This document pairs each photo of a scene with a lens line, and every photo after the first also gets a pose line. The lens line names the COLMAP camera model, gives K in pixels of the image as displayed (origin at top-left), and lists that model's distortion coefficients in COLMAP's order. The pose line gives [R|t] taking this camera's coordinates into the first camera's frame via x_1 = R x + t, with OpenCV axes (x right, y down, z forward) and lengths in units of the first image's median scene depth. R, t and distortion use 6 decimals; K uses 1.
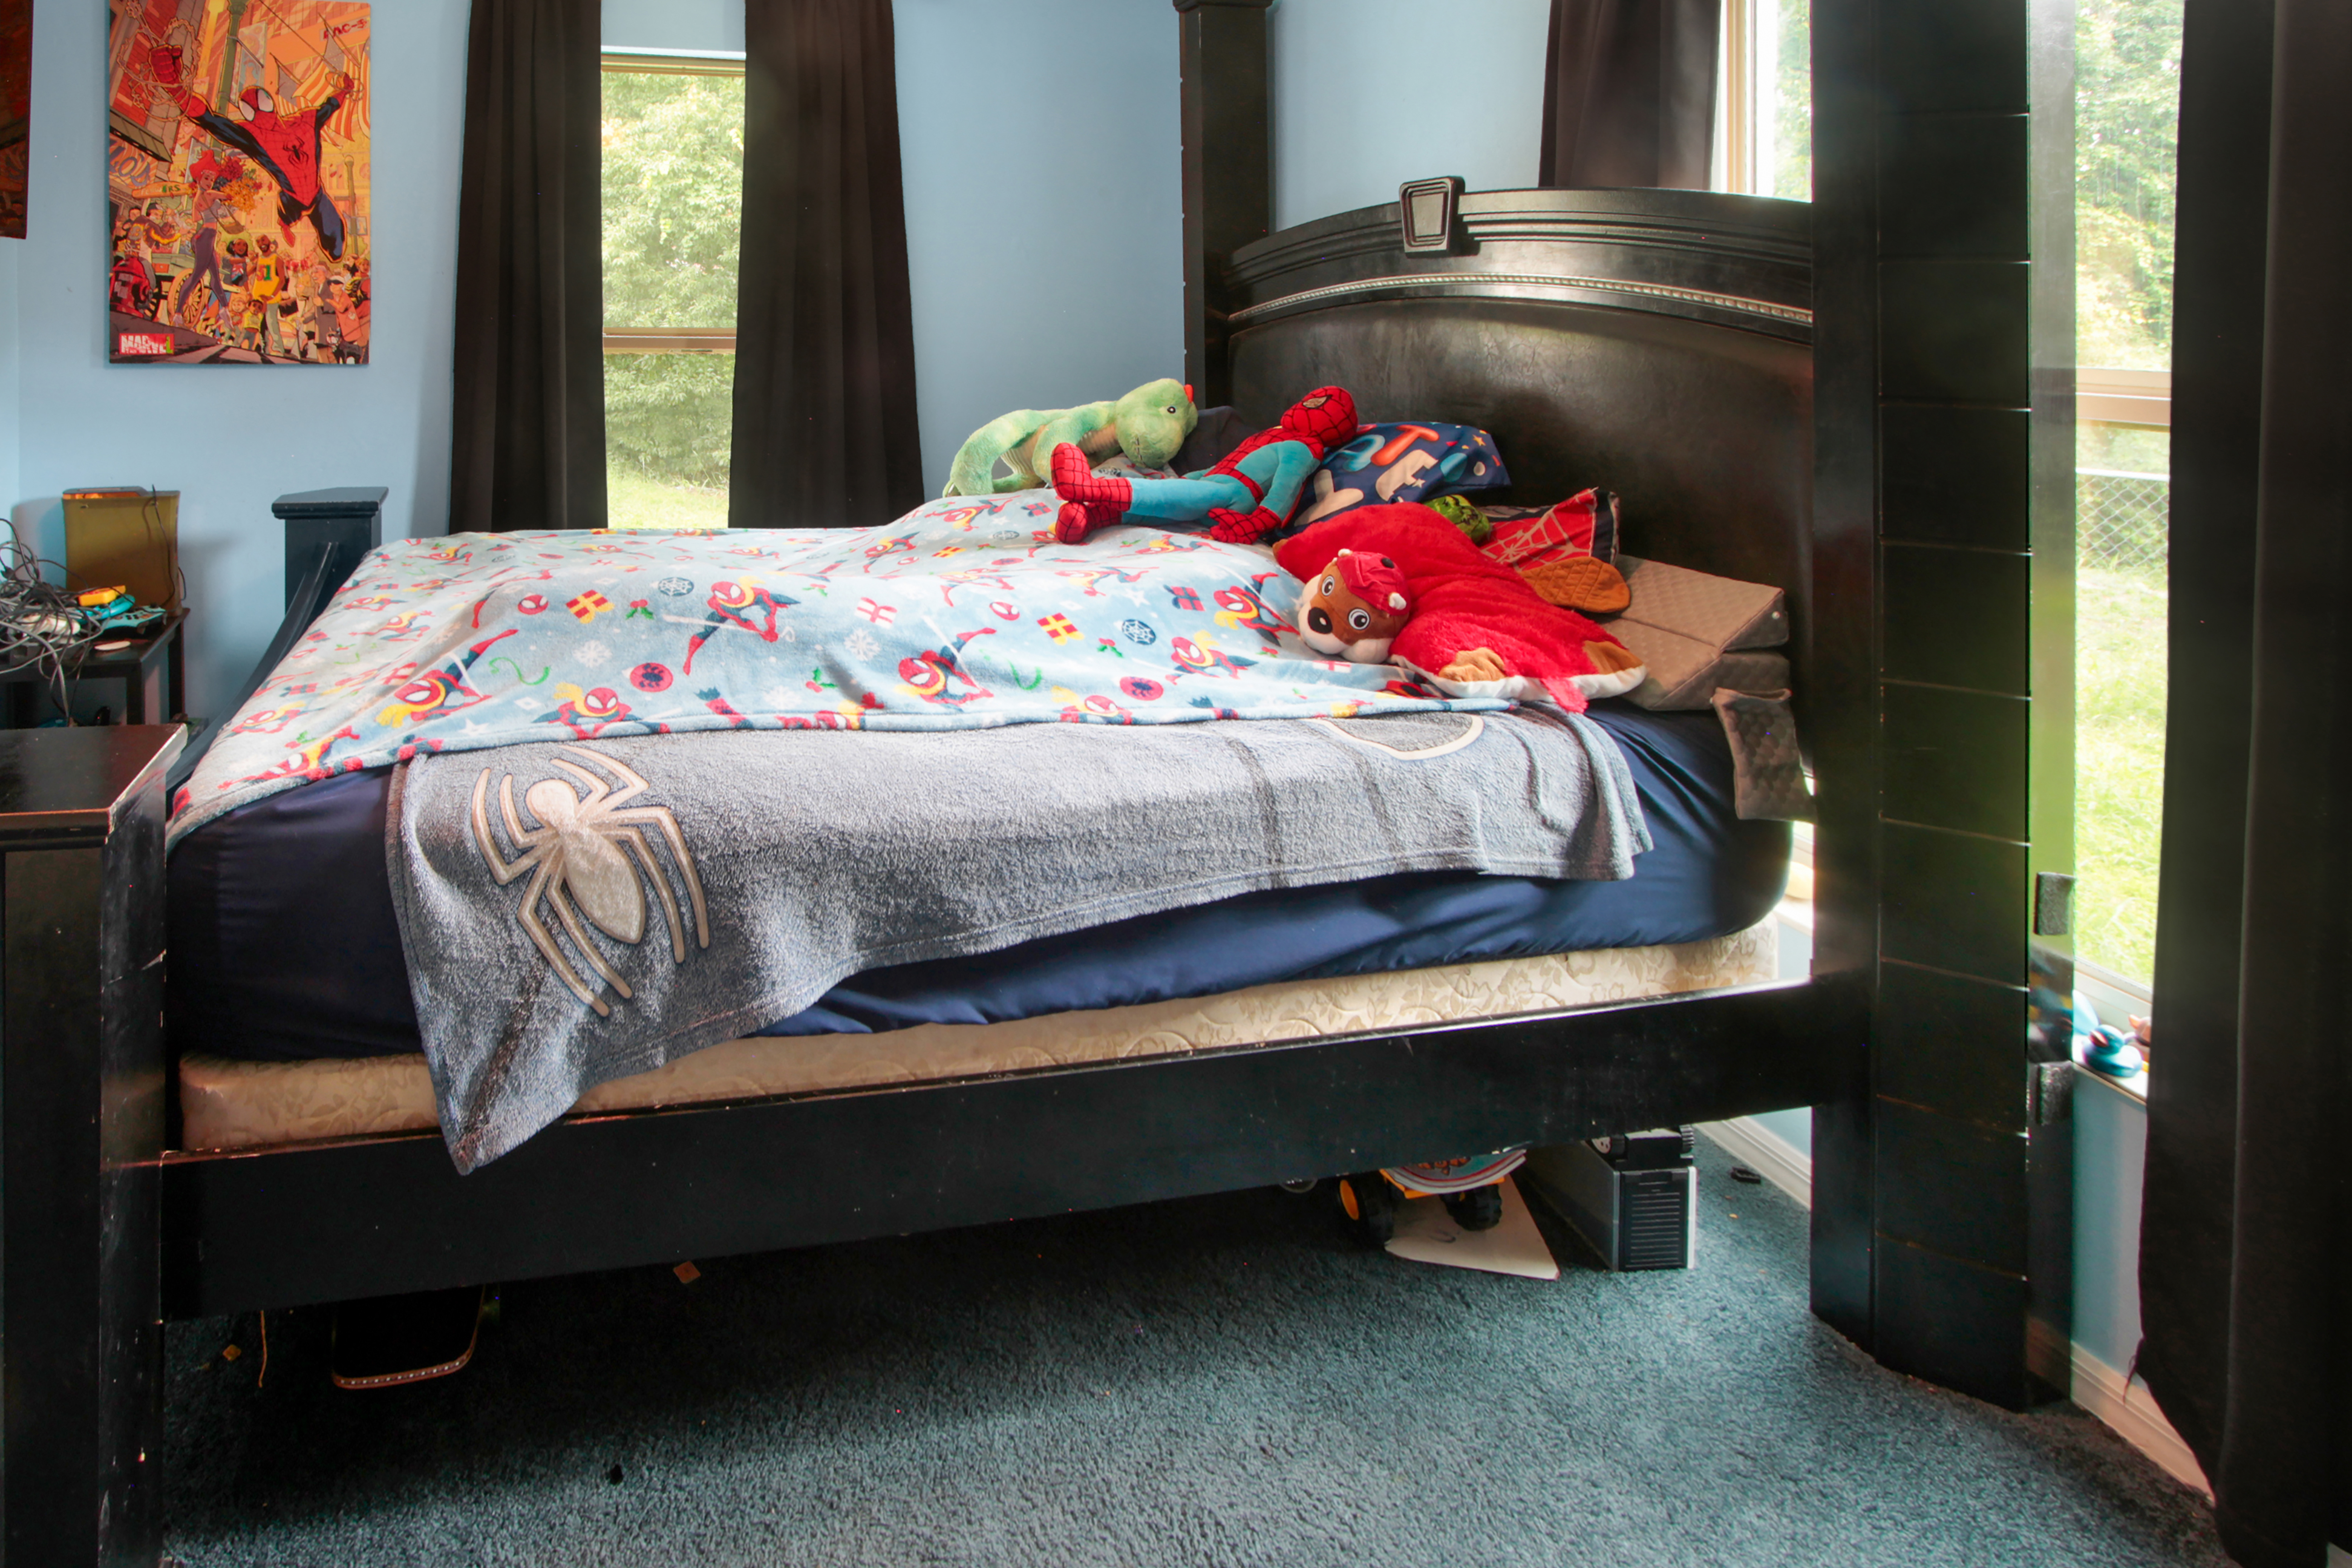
lens RADIAL K [[1198.8, 0, 1175.9], [0, 1198.8, 472.8], [0, 0, 1]] dist [-0.007751, -0.001498]
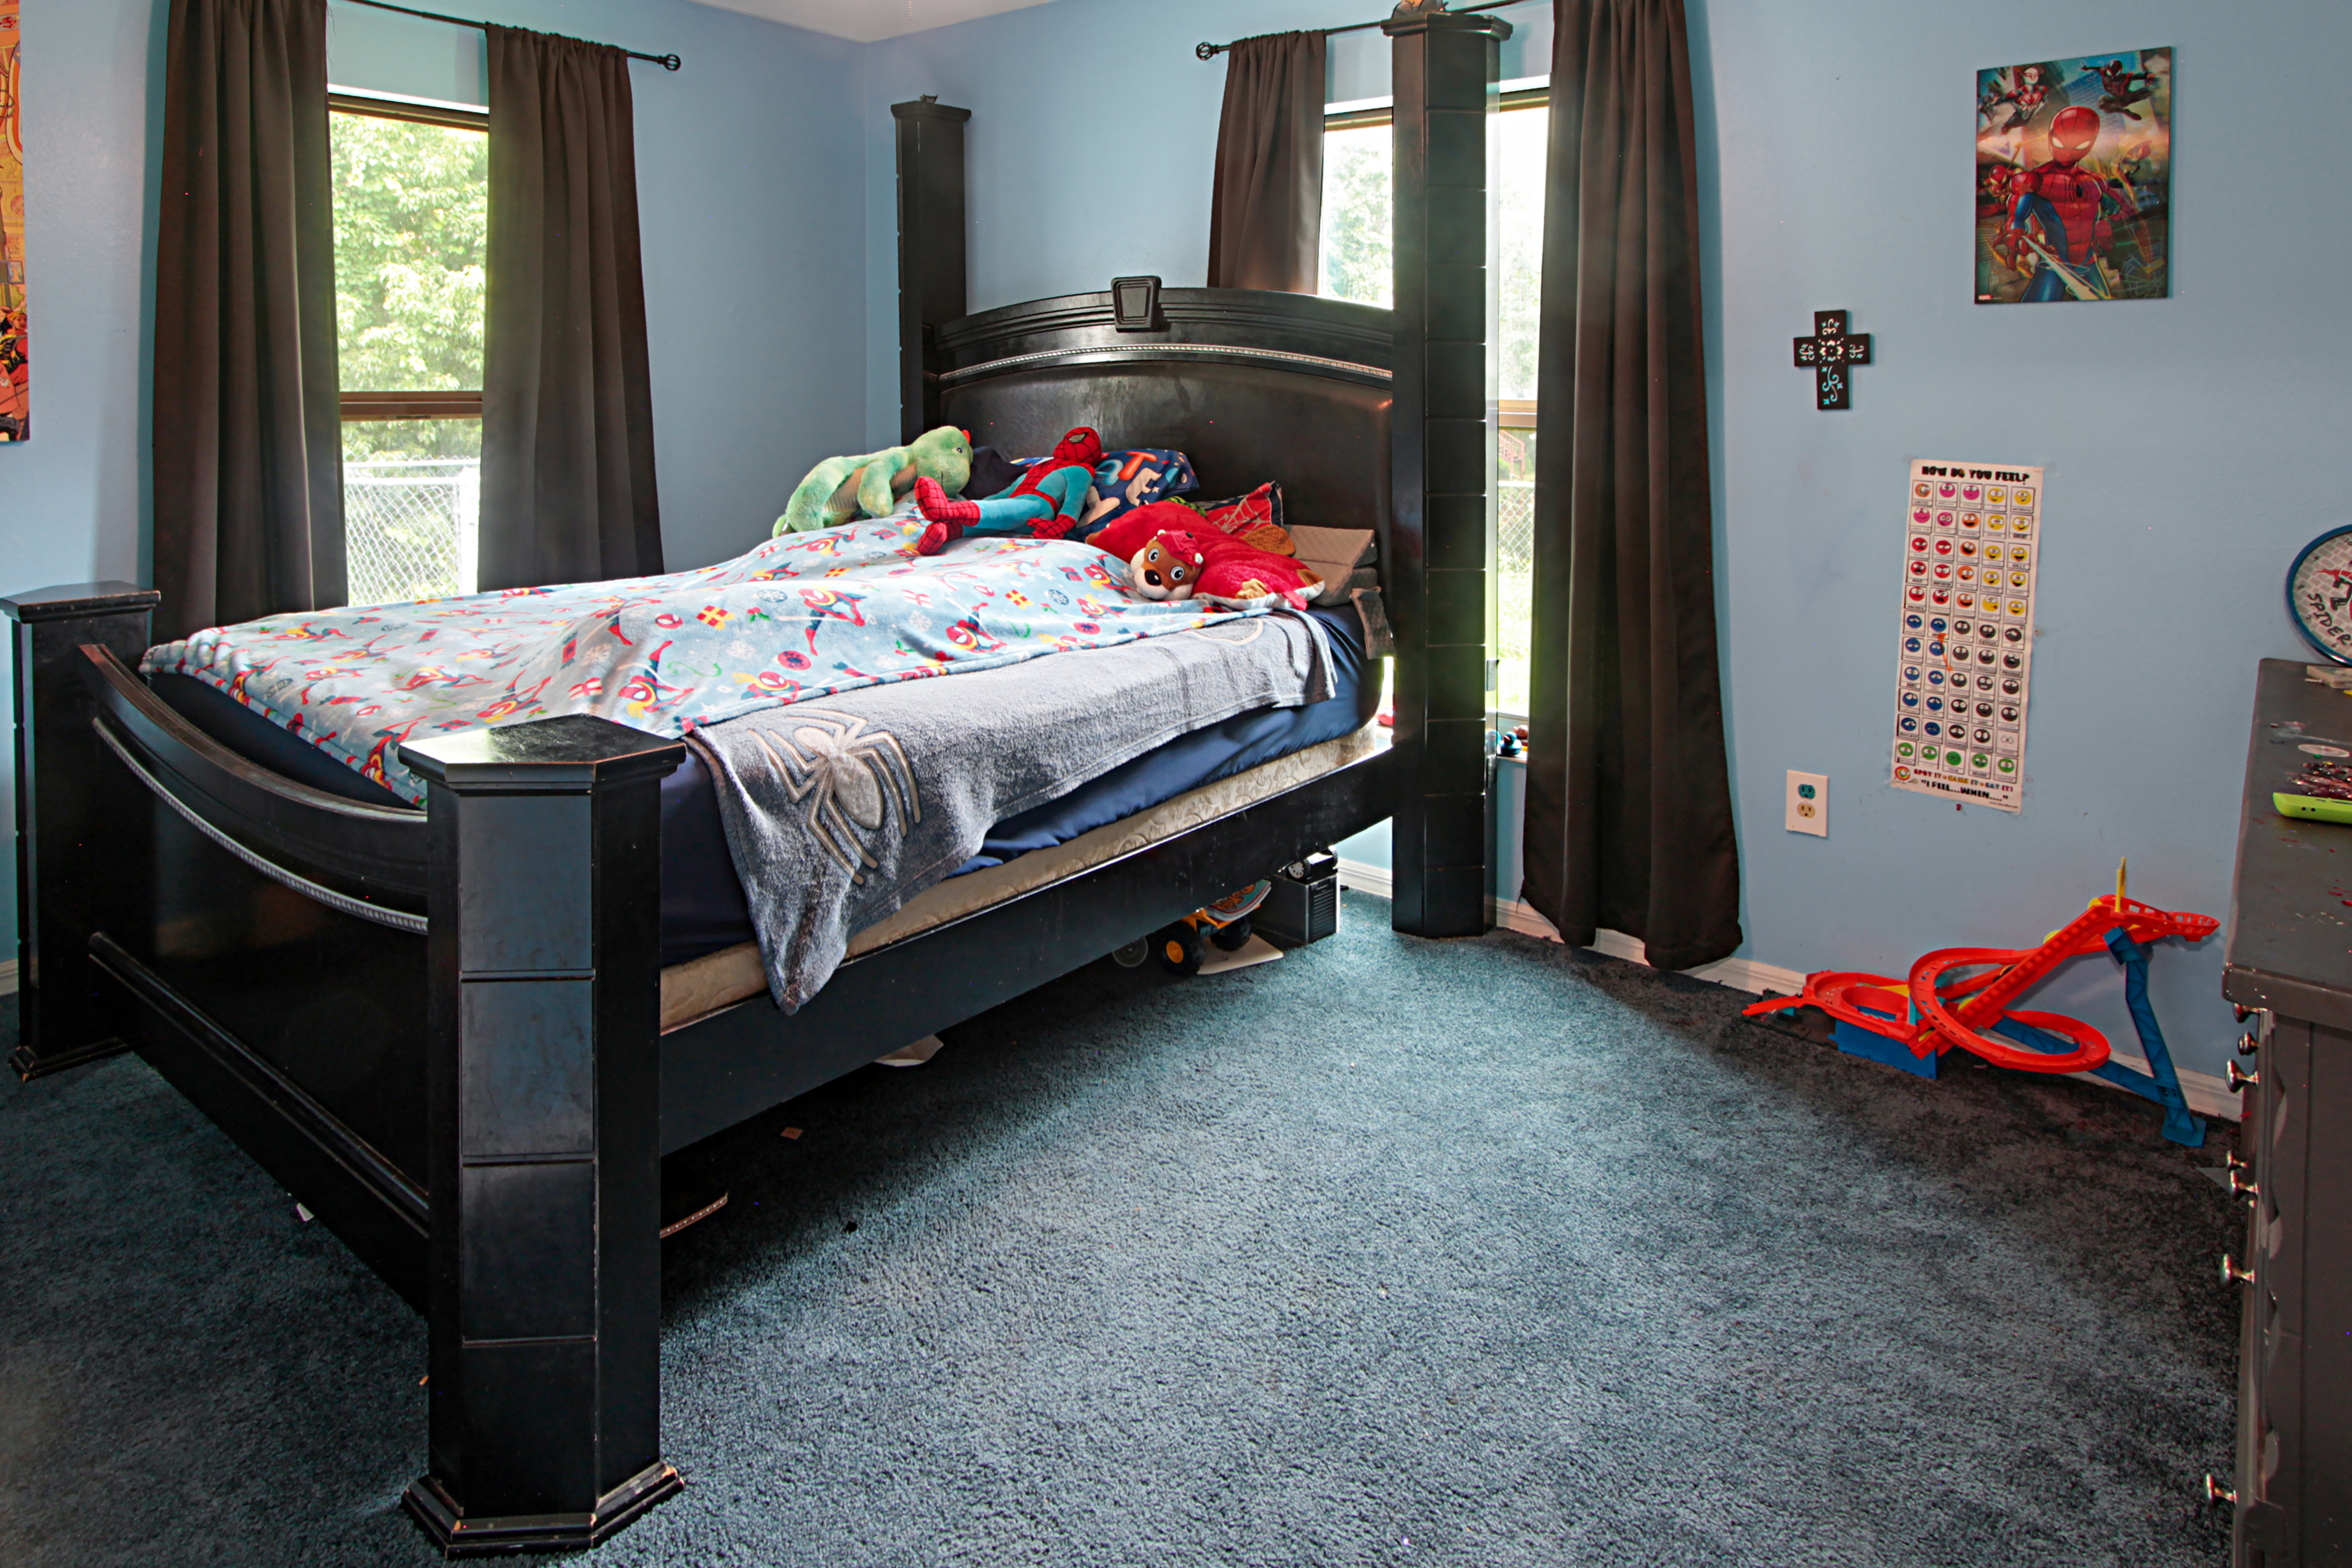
lens RADIAL K [[1388.1, 0, 1176.0], [0, 1388.1, 784.0], [0, 0, 1]] dist [0.002599, 0.000377]
pose [[0.774320, -0.185571, 0.604973, -1.066742], [0.088828, 0.978443, 0.186438, 0.055803], [-0.626529, -0.090625, 0.774112, -0.466383]]
